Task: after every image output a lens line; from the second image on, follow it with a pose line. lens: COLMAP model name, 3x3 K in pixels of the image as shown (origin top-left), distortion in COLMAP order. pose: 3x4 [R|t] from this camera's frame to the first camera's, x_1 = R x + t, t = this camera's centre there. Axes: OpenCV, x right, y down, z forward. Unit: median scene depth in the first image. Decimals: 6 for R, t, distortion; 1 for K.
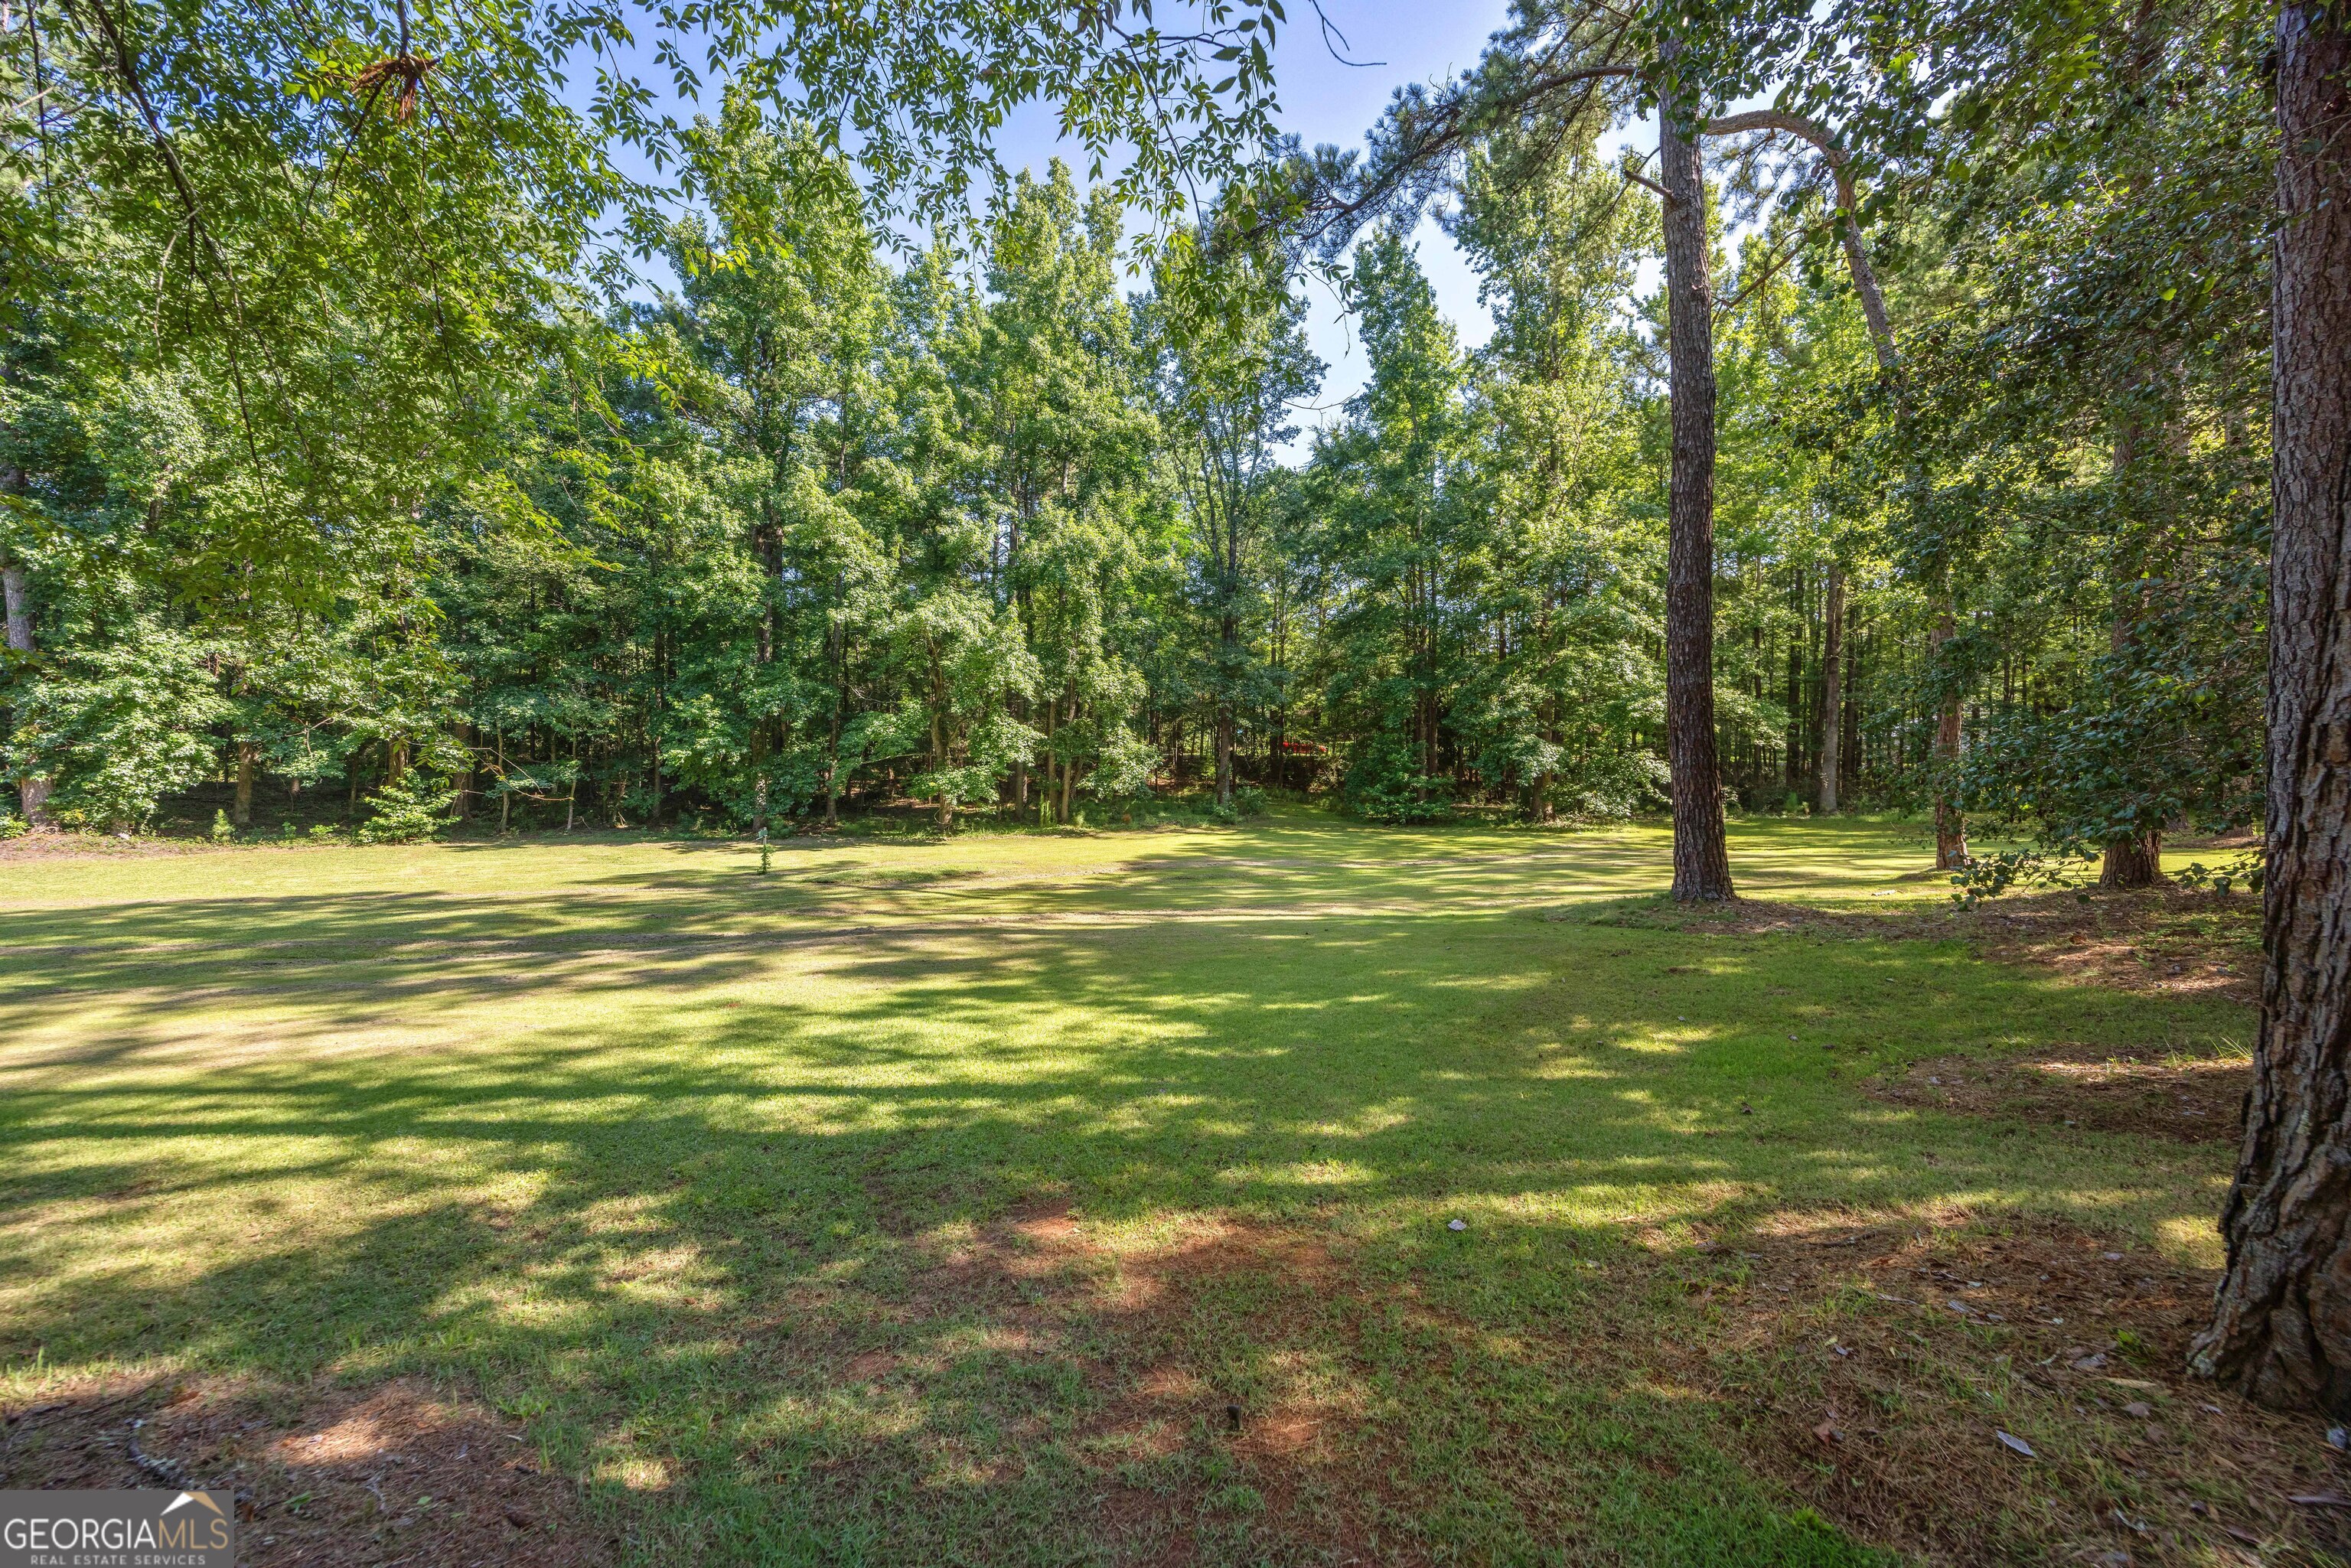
lens RADIAL K [[903.0, 0, 1178.5], [0, 903.0, 779.6], [0, 0, 1]] dist [0.003300, -0.000438]
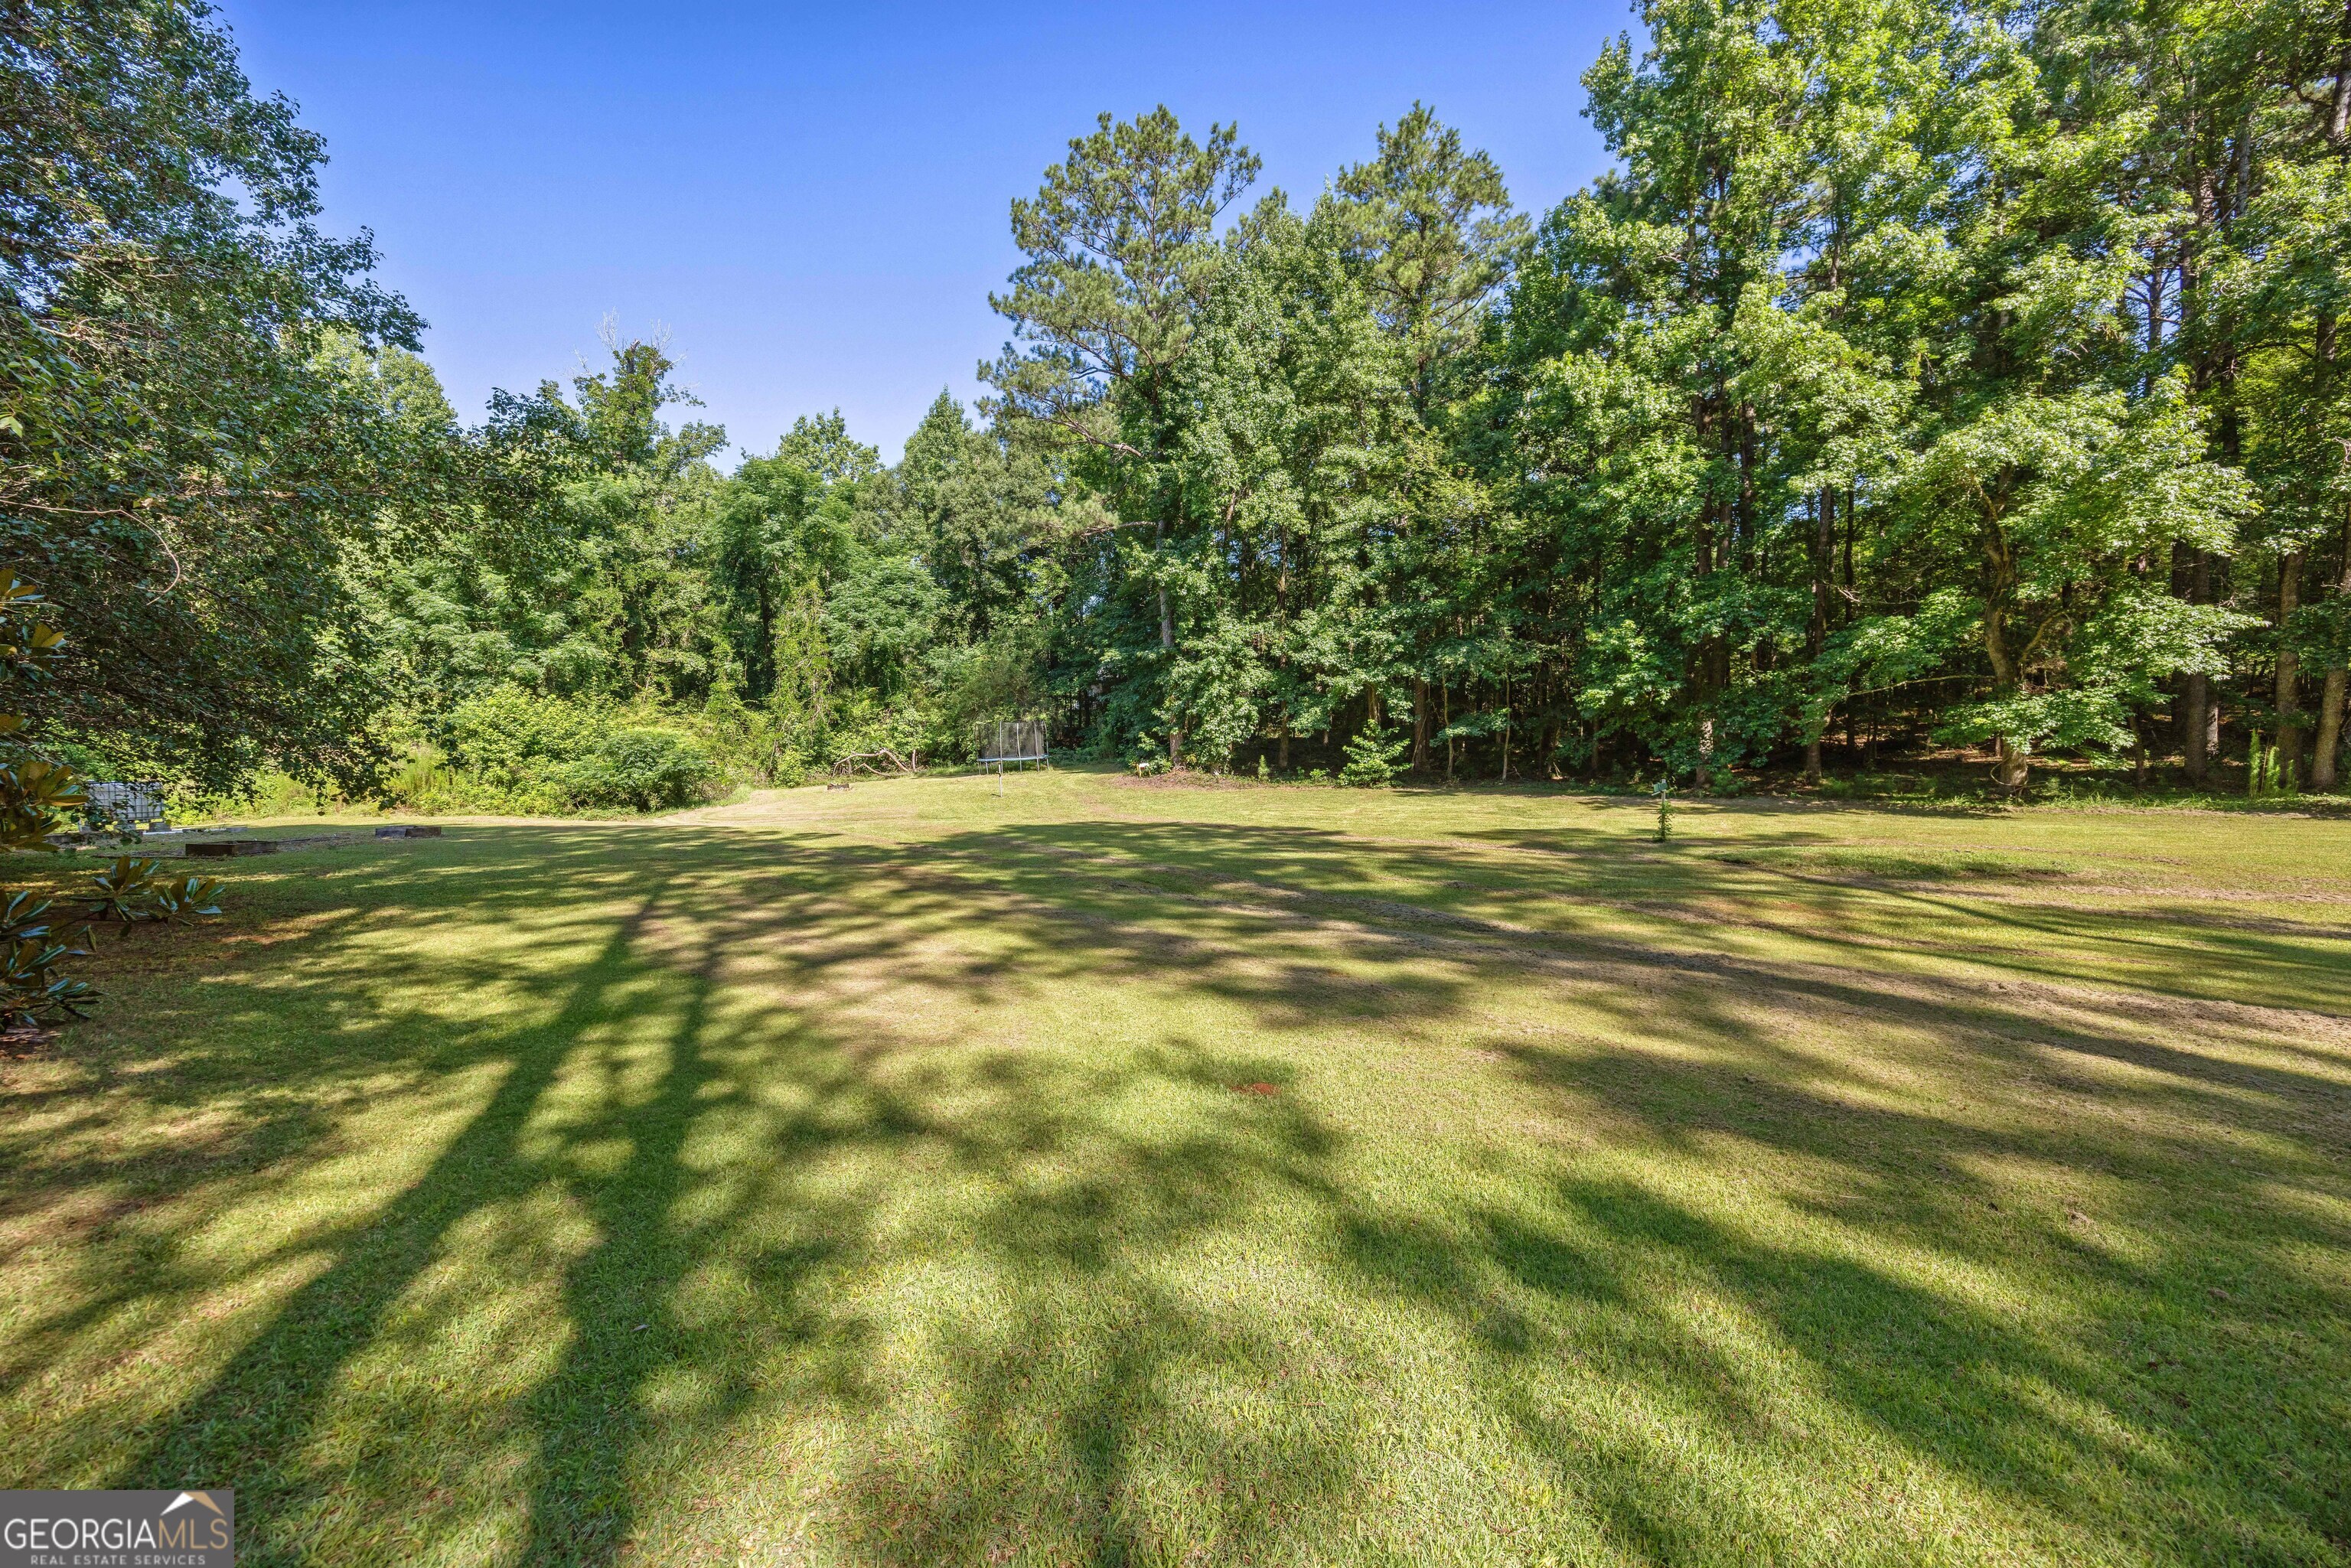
lens RADIAL K [[903.0, 0, 1162.5], [0, 903.0, 769.0], [0, 0, 1]] dist [0.003300, -0.000438]
pose [[0.508965, 0.015405, -0.860649, -0.022272], [0.013130, 0.999585, 0.025656, 0.015464], [0.860687, -0.024358, 0.508551, 0.203351]]
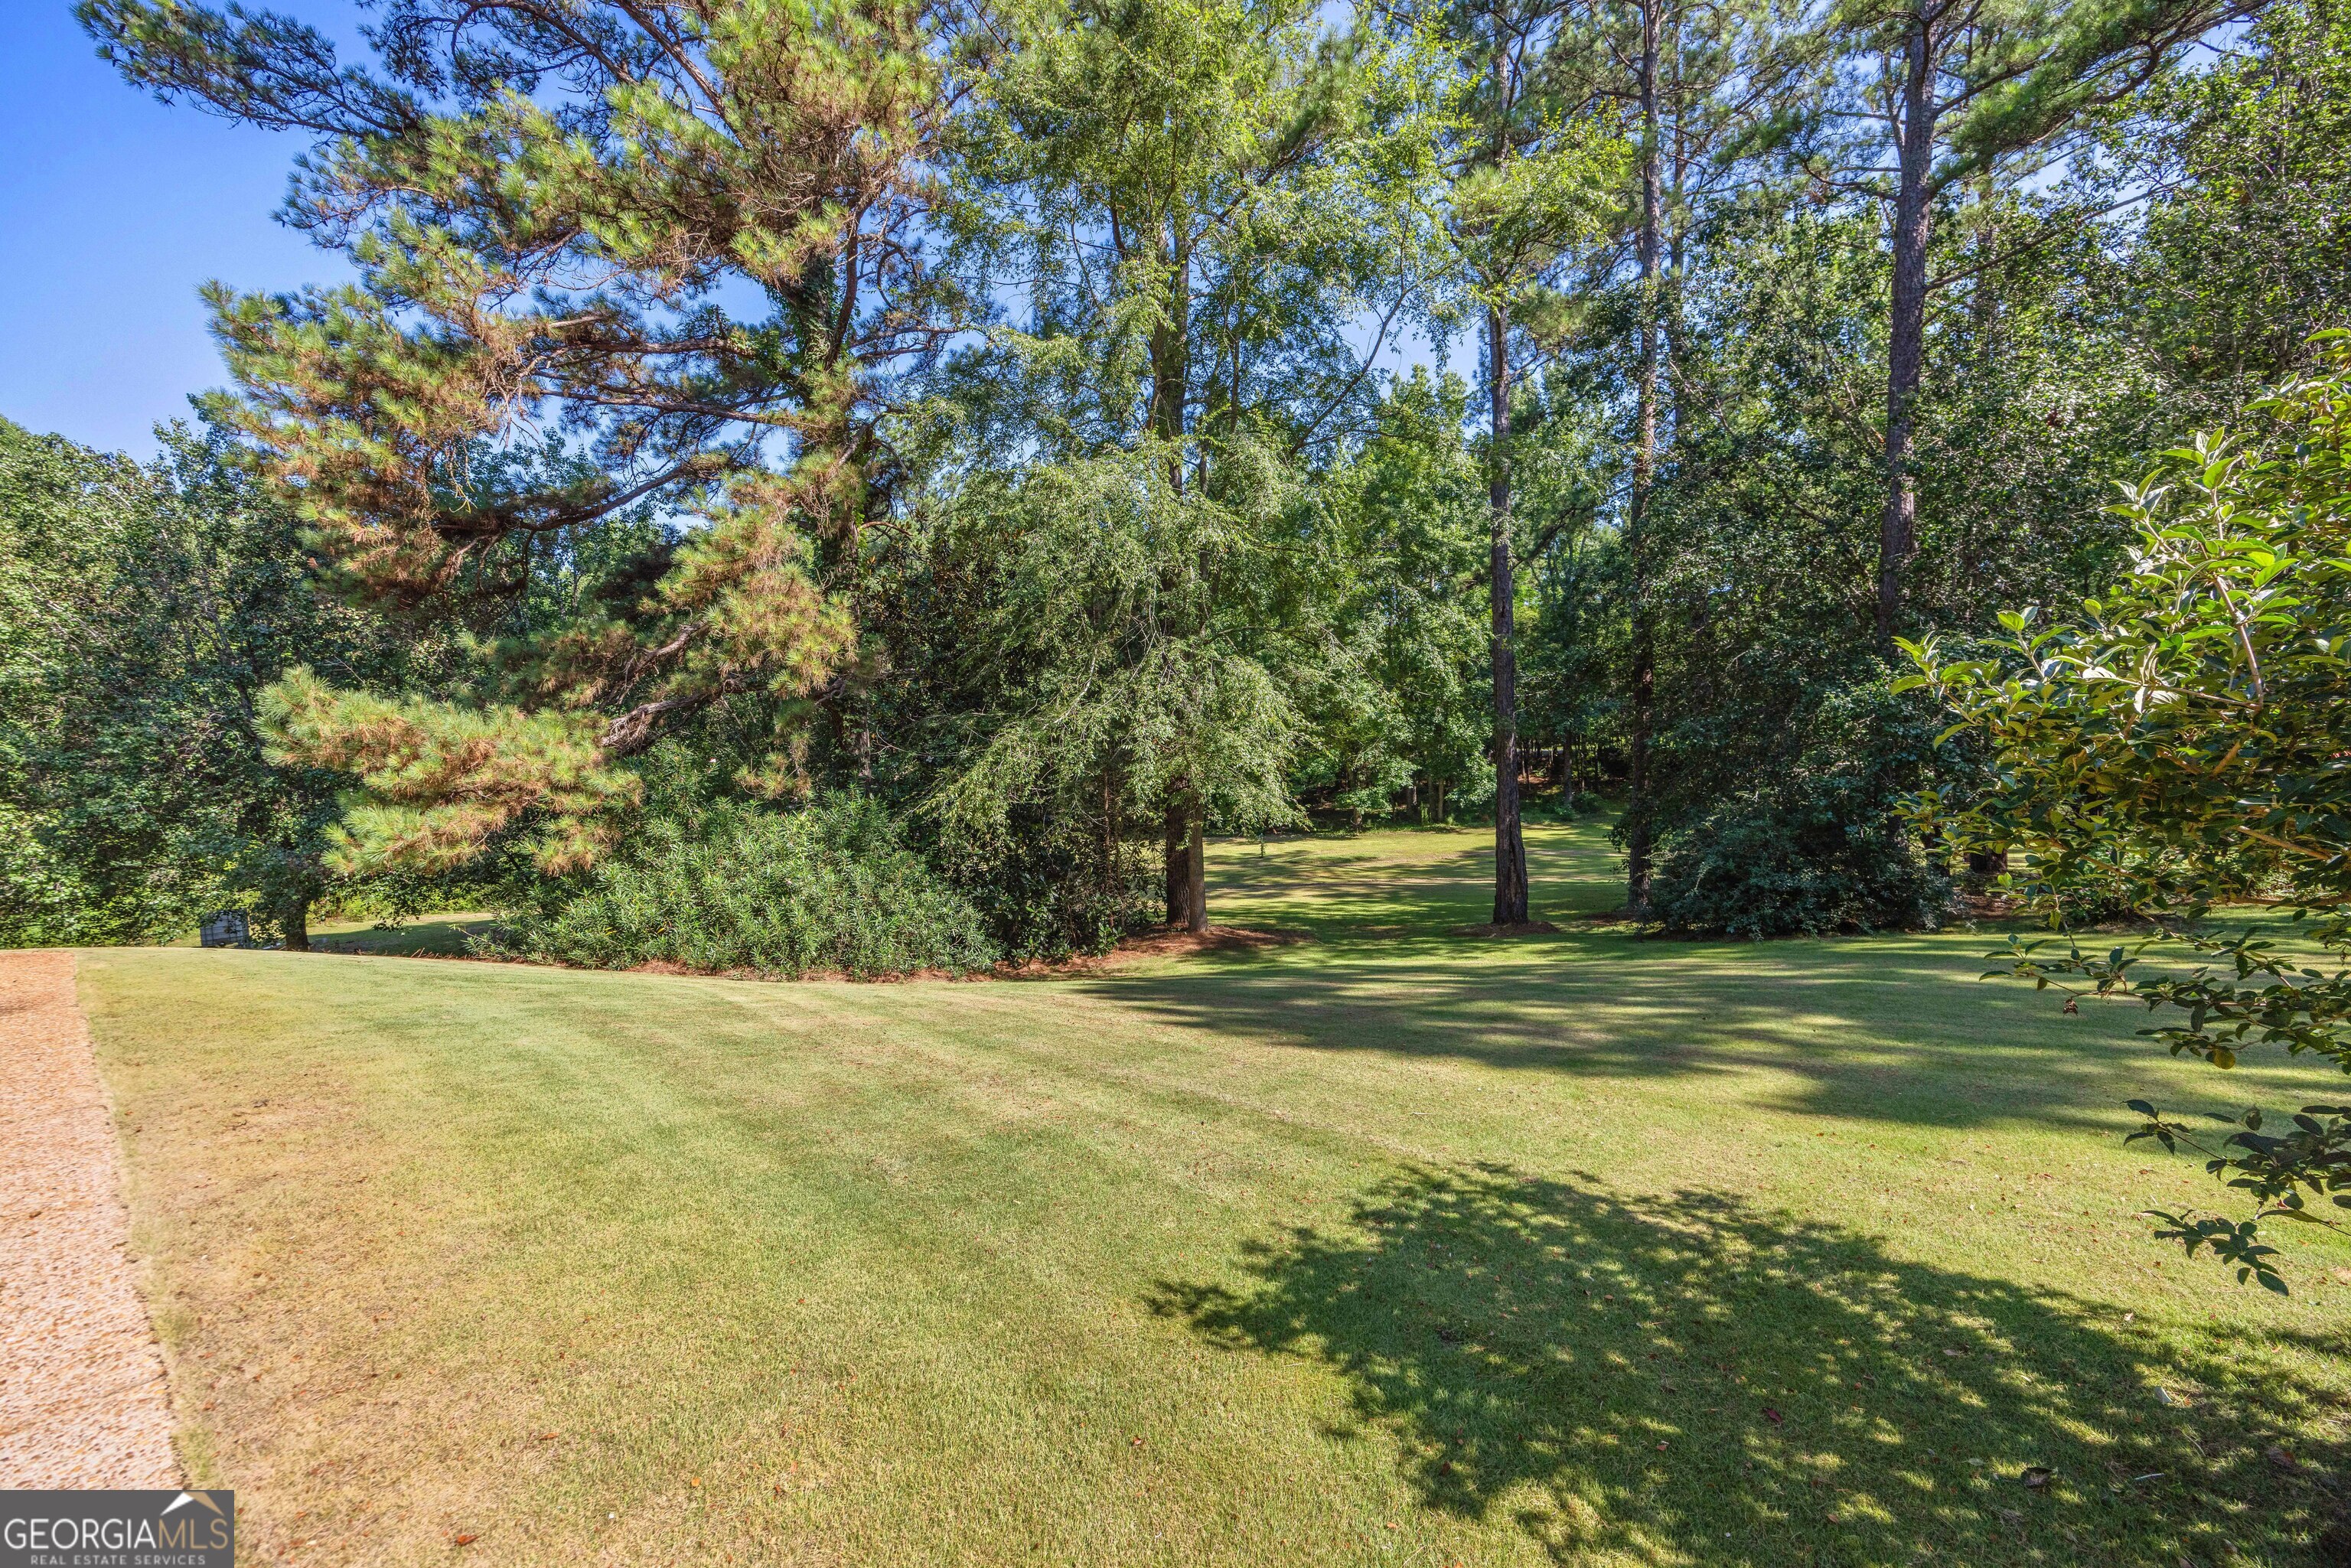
lens RADIAL K [[903.0, 0, 1163.5], [0, 903.0, 783.3], [0, 0, 1]] dist [0.003300, -0.000438]
pose [[0.890106, -0.028983, -0.454831, 0.169151], [0.041608, 0.998976, 0.017771, -0.070451], [0.453850, -0.034743, 0.890400, -0.588096]]
